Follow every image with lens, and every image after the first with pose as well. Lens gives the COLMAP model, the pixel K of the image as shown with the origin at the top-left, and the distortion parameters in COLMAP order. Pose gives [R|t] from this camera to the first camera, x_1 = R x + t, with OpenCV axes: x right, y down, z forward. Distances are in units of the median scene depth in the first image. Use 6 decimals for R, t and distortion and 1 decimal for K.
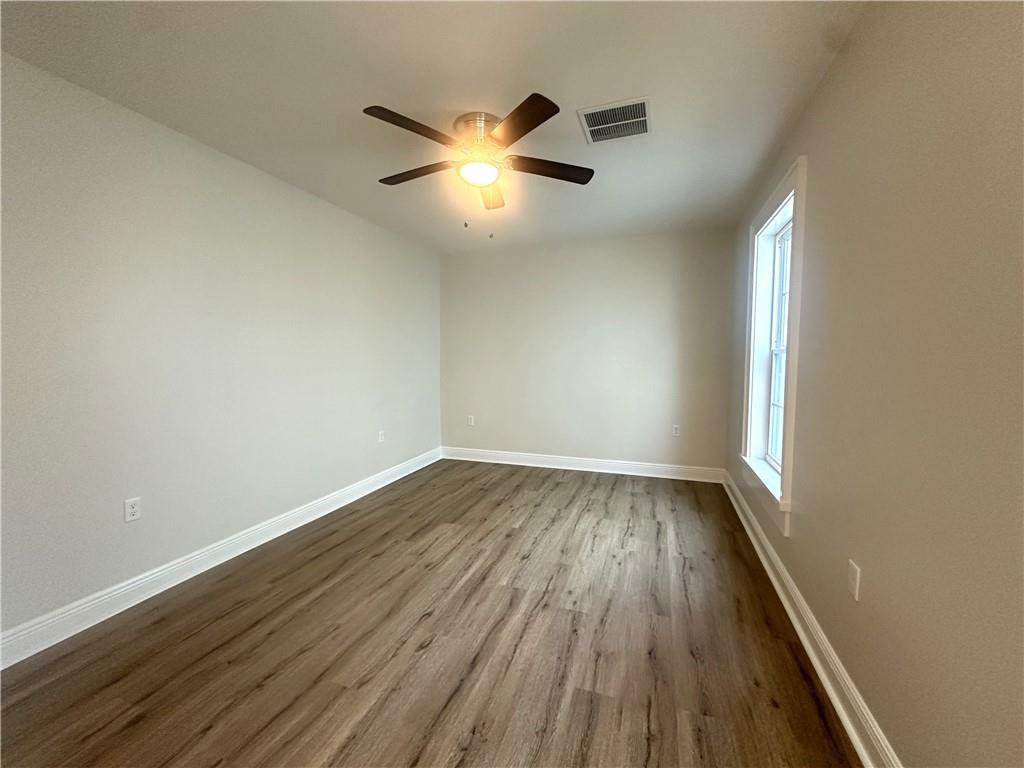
lens RADIAL K [[406.9, 0, 512.0], [0, 406.9, 385.5], [0, 0, 1]] dist [-0.004113, 0.001528]
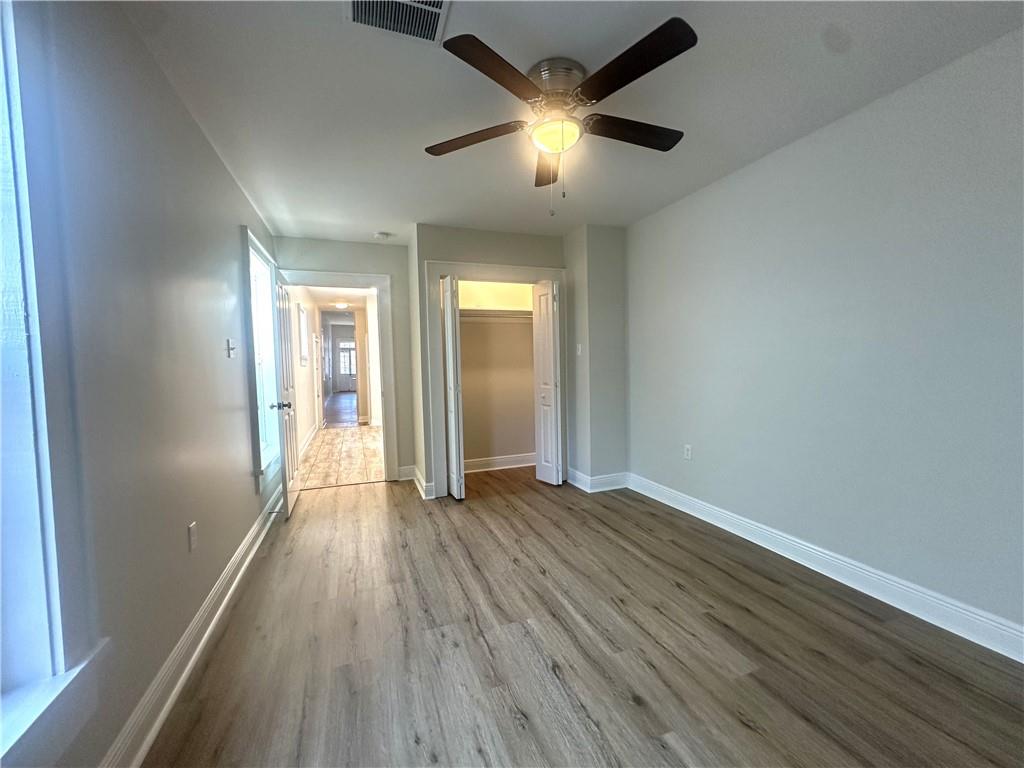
lens RADIAL K [[406.9, 0, 513.2], [0, 406.9, 380.4], [0, 0, 1]] dist [-0.004113, 0.001528]
pose [[-0.755701, 0.047317, -0.653205, 0.564179], [-0.027025, 0.994284, 0.103291, -0.110452], [0.654359, 0.095710, -0.750103, 1.631779]]
